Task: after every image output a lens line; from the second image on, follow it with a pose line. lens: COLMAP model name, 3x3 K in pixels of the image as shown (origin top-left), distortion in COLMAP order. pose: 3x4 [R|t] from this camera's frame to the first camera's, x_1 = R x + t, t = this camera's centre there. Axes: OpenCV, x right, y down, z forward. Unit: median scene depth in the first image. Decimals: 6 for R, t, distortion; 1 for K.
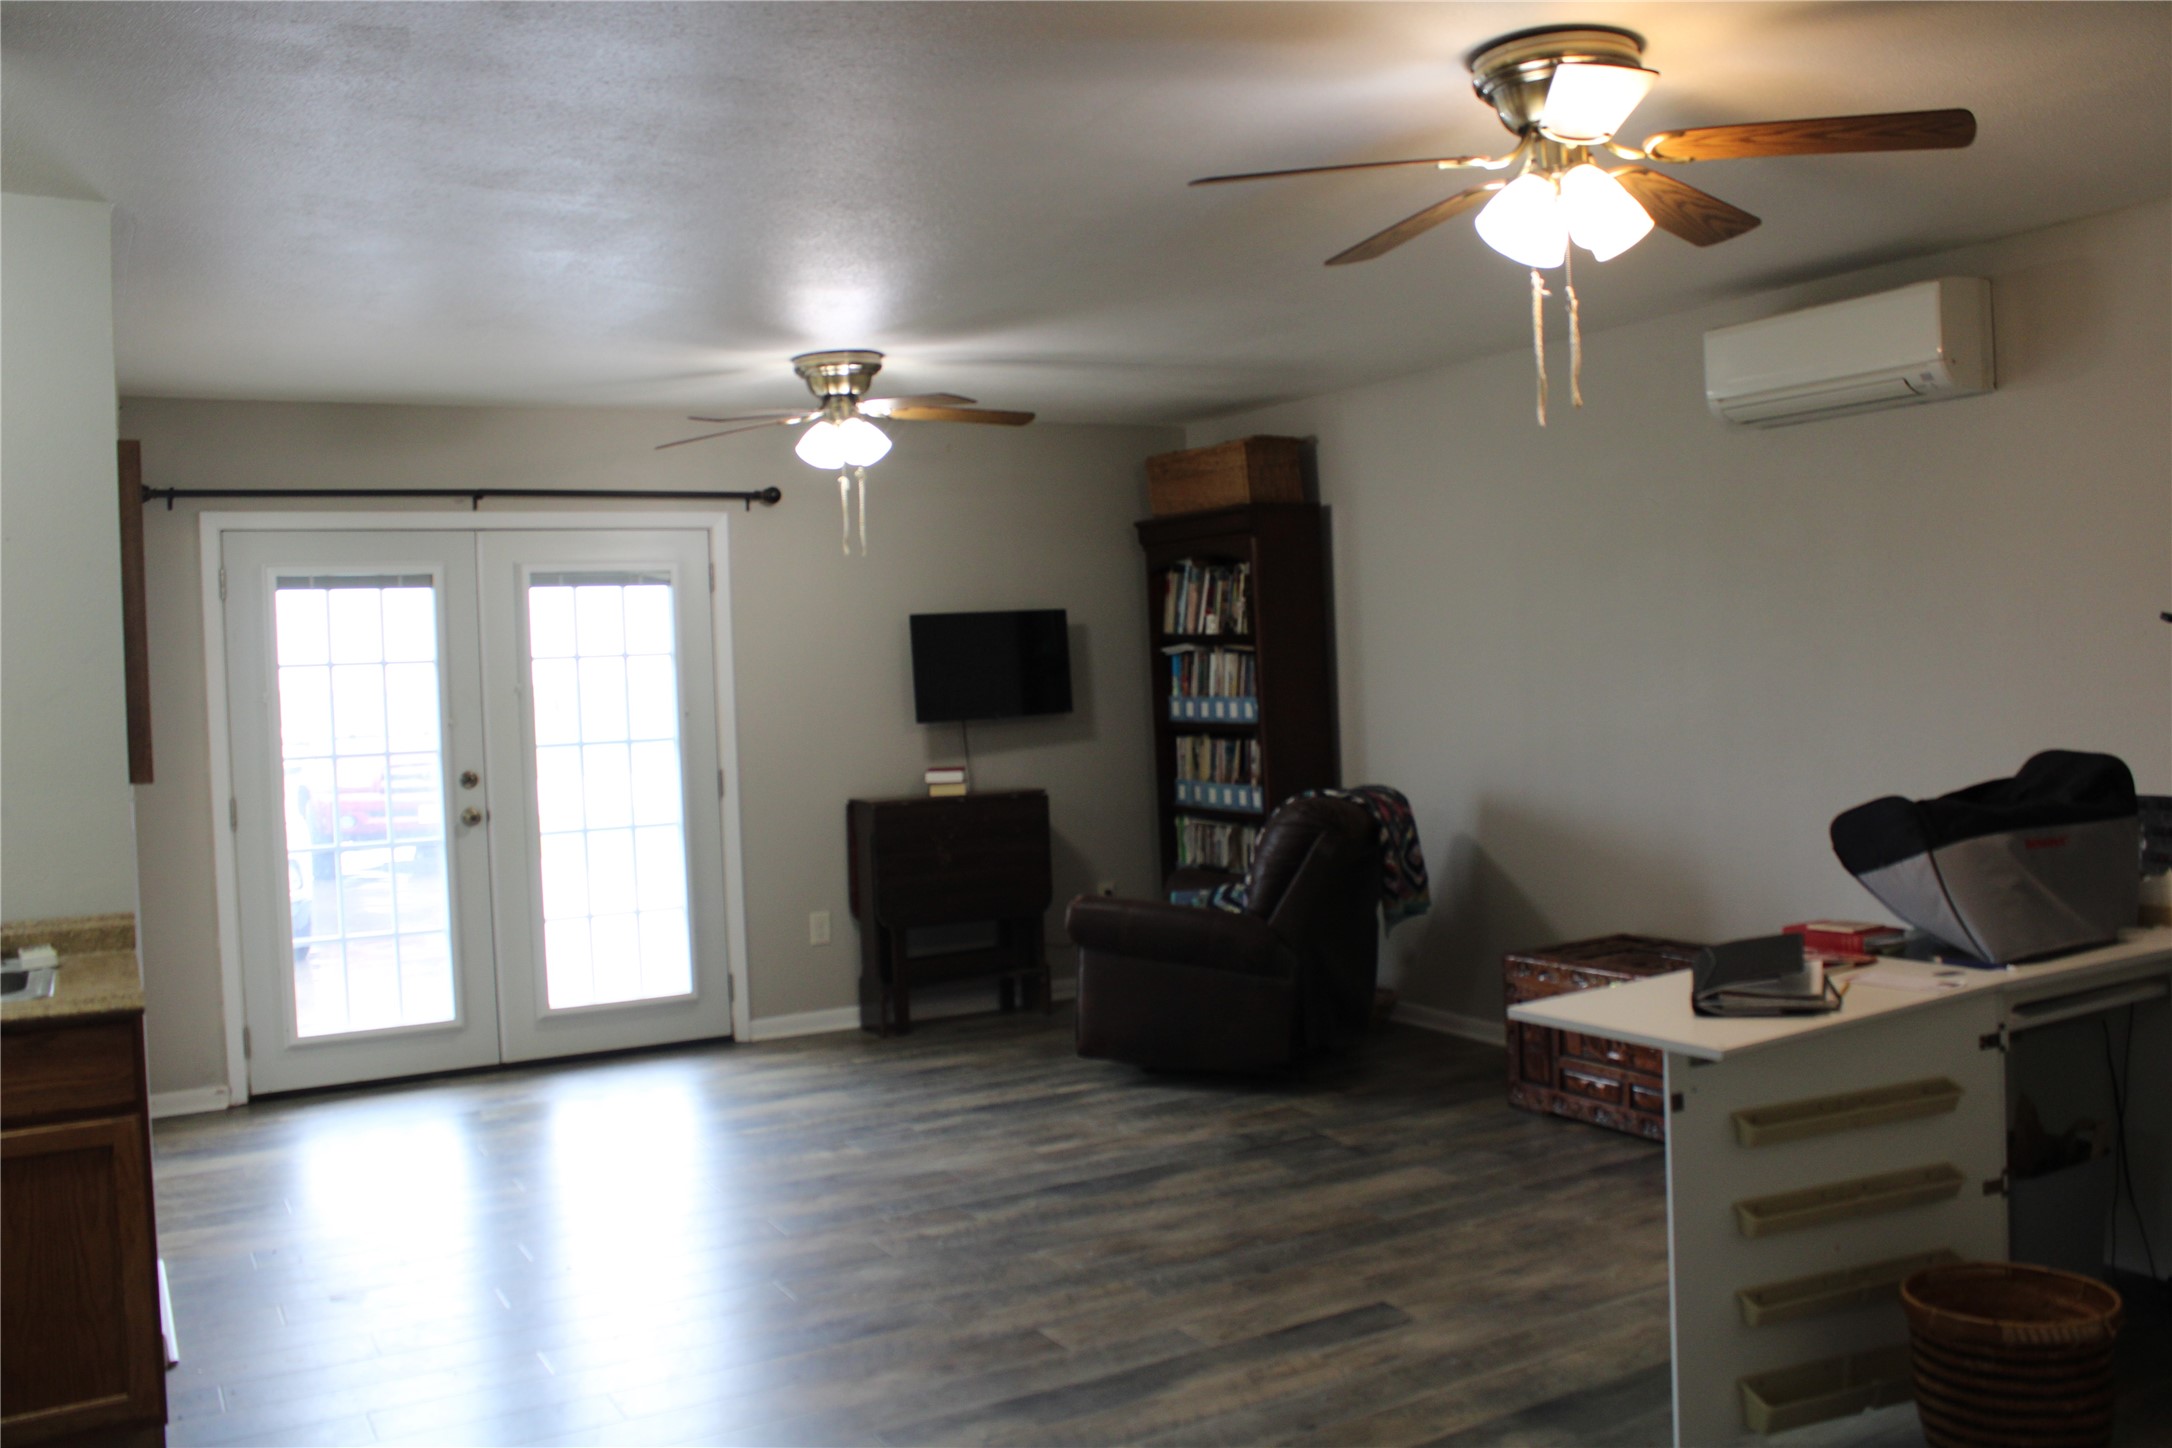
lens RADIAL K [[1820.6, 0, 1094.1], [0, 1820.6, 721.0], [0, 0, 1]] dist [-0.170509, 0.162743]
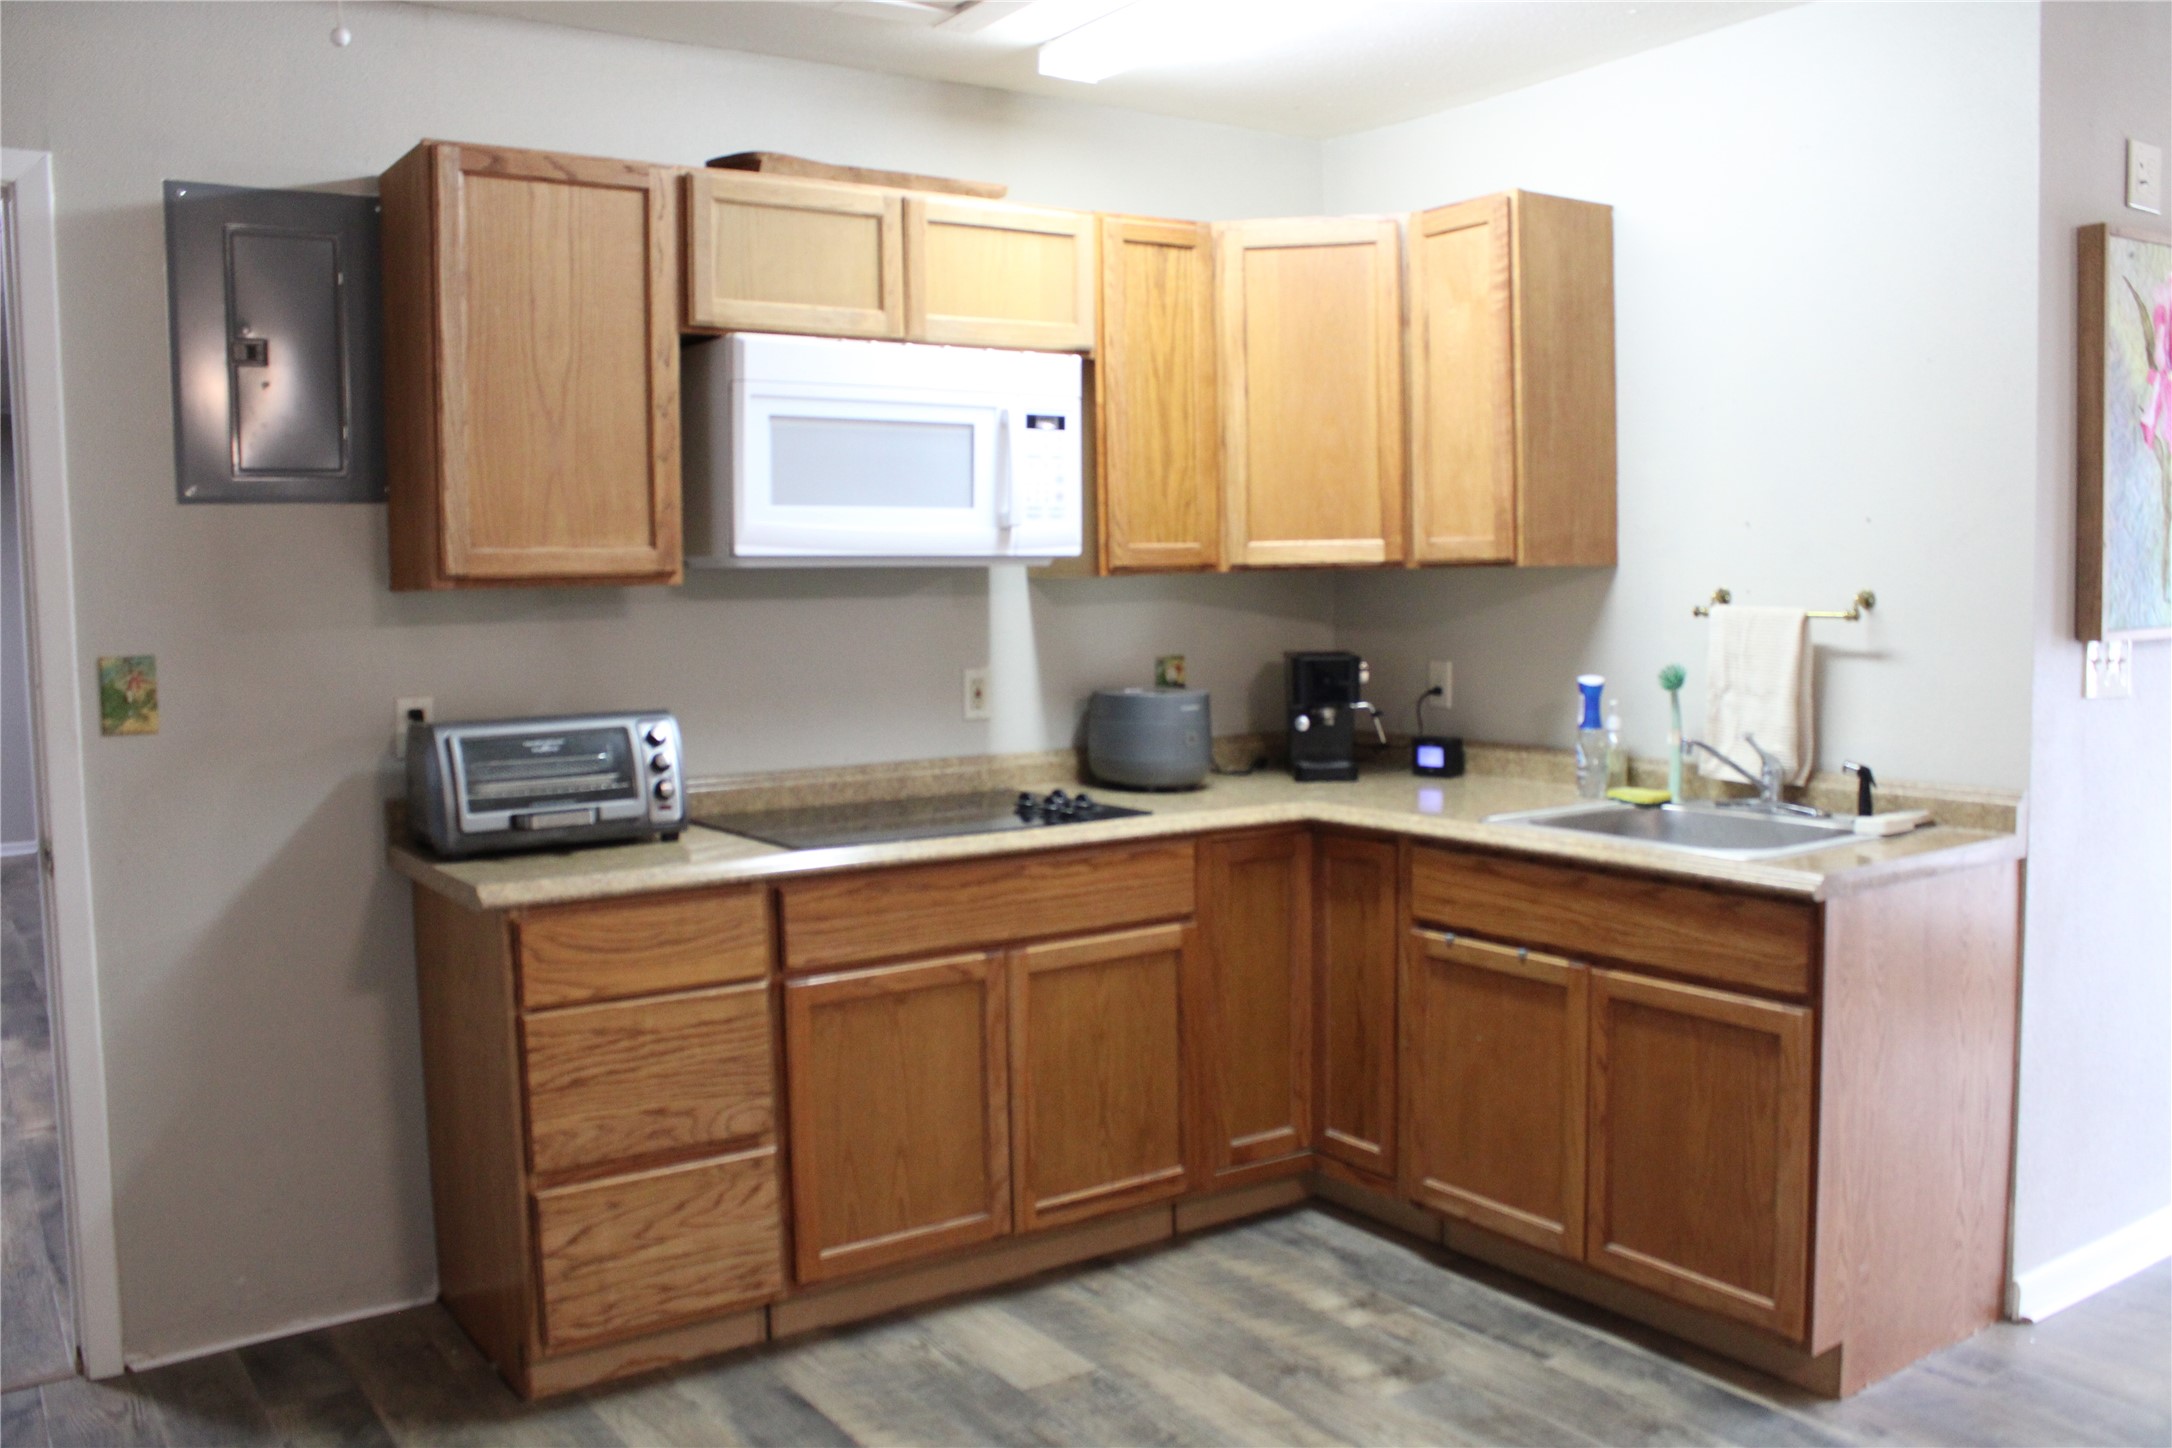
lens RADIAL K [[1820.6, 0, 1094.1], [0, 1820.6, 721.0], [0, 0, 1]] dist [-0.170509, 0.162743]
pose [[0.079378, 0.111758, -0.990560, 0.250169], [-0.009804, 0.993735, 0.111330, -0.015230], [0.996796, 0.000874, 0.079976, 0.467883]]
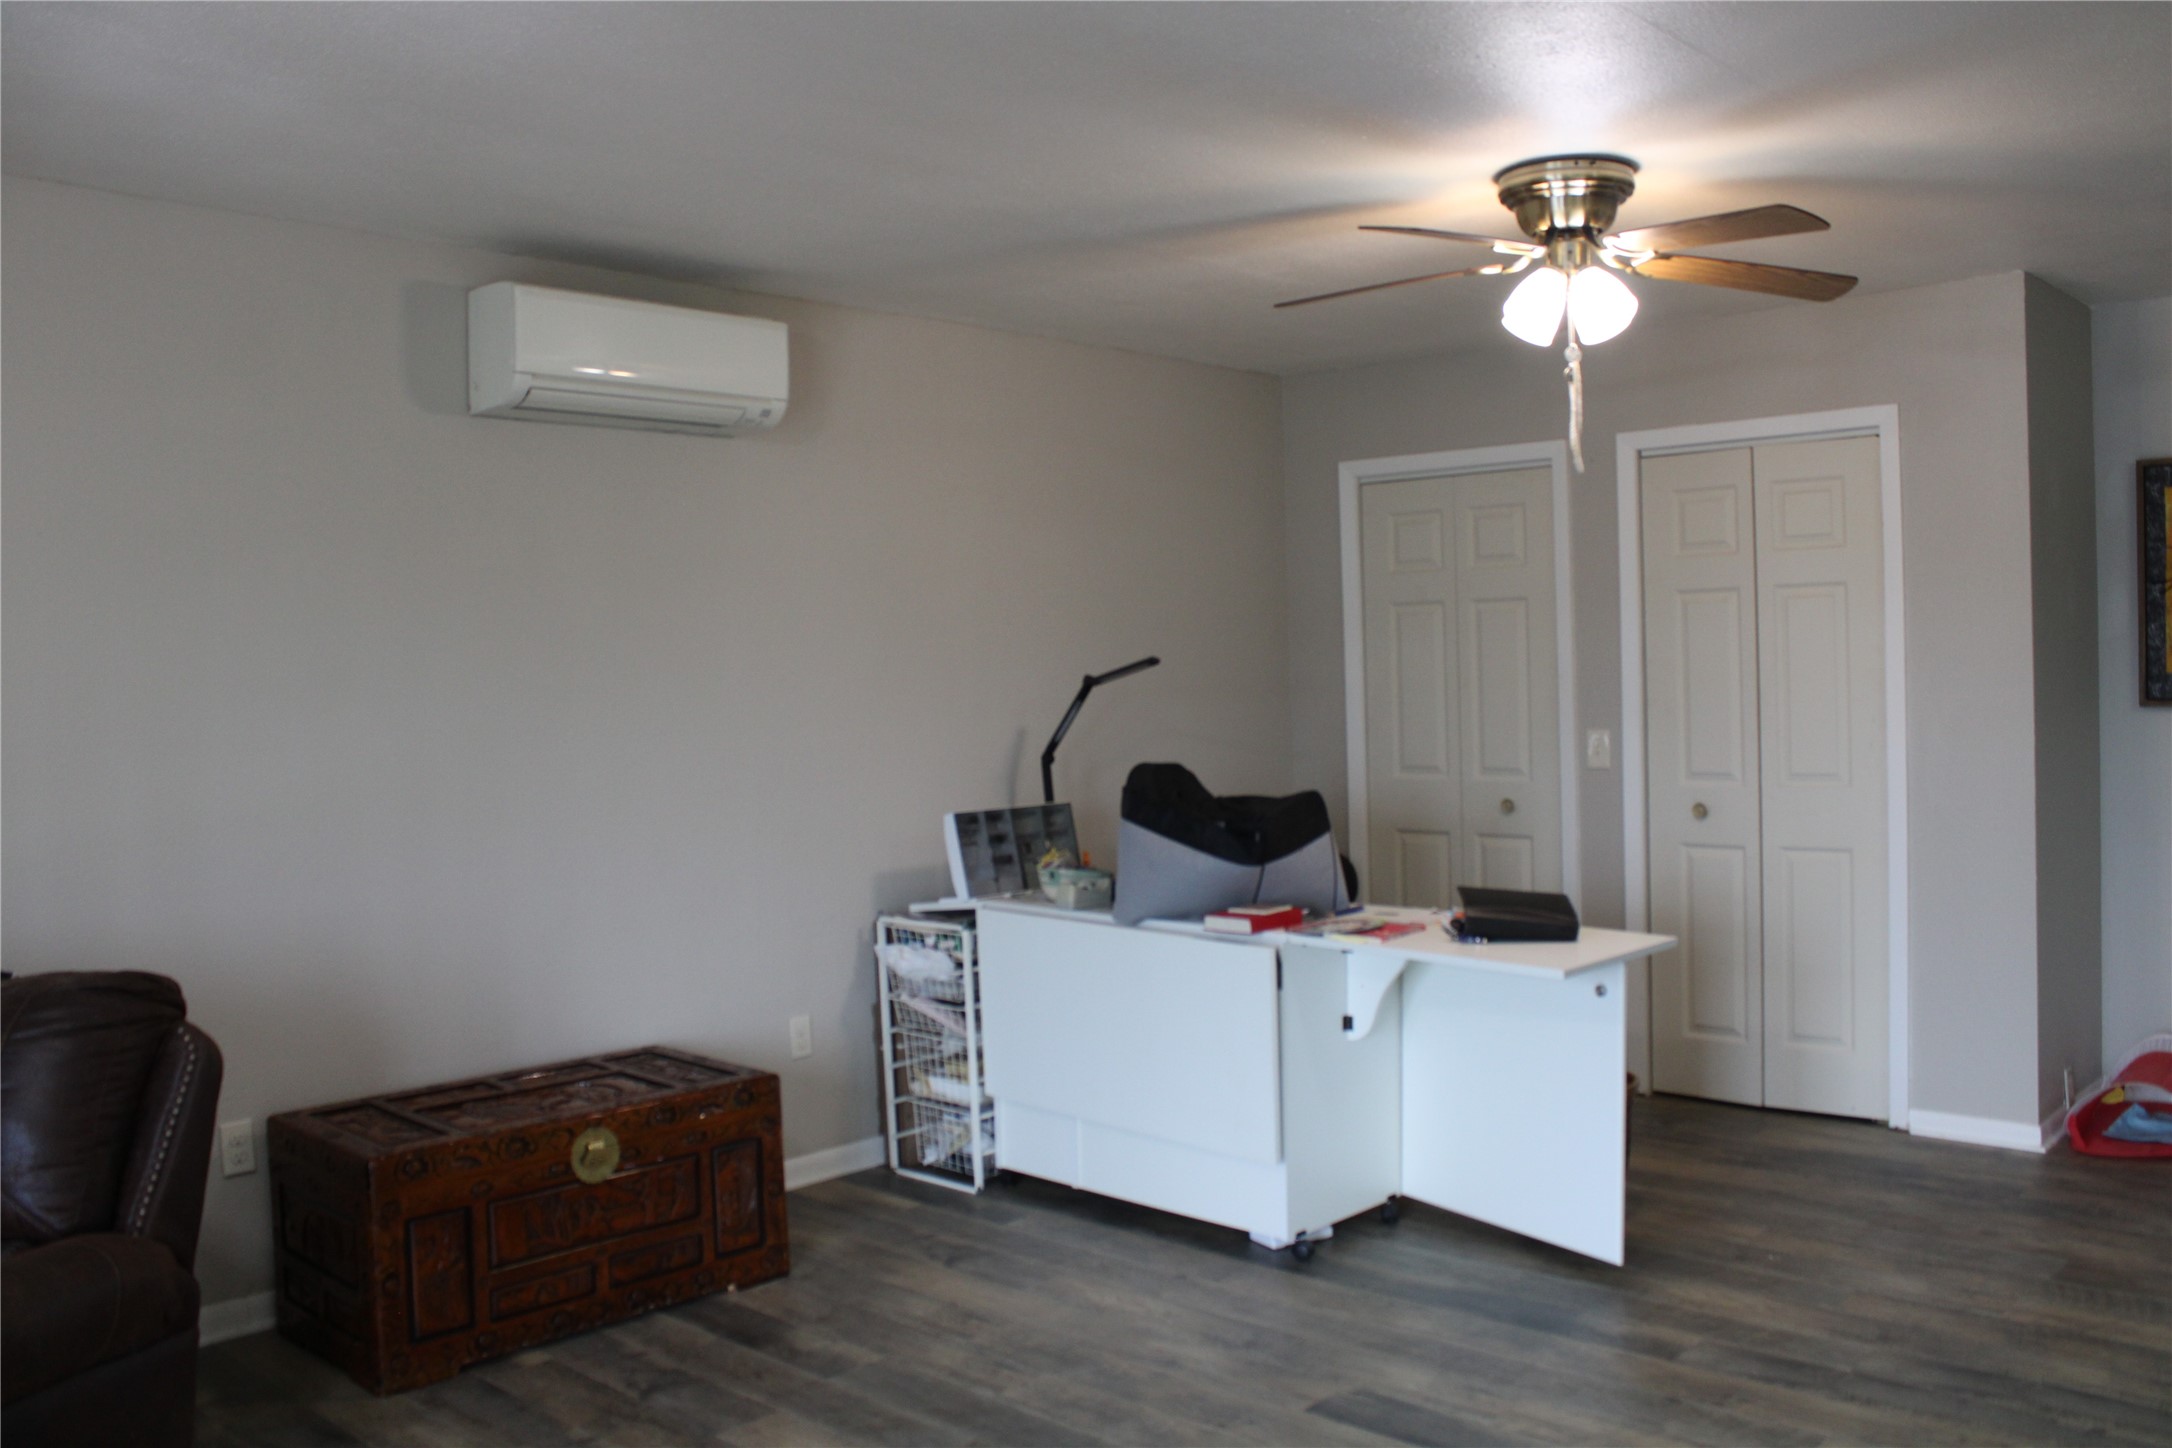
lens RADIAL K [[1820.6, 0, 1094.1], [0, 1820.6, 721.0], [0, 0, 1]] dist [-0.170509, 0.162743]
pose [[-0.300703, 0.020310, 0.953501, -0.667908], [0.060062, 0.998192, -0.002320, -0.012902], [-0.951825, 0.056571, -0.301380, 1.404839]]
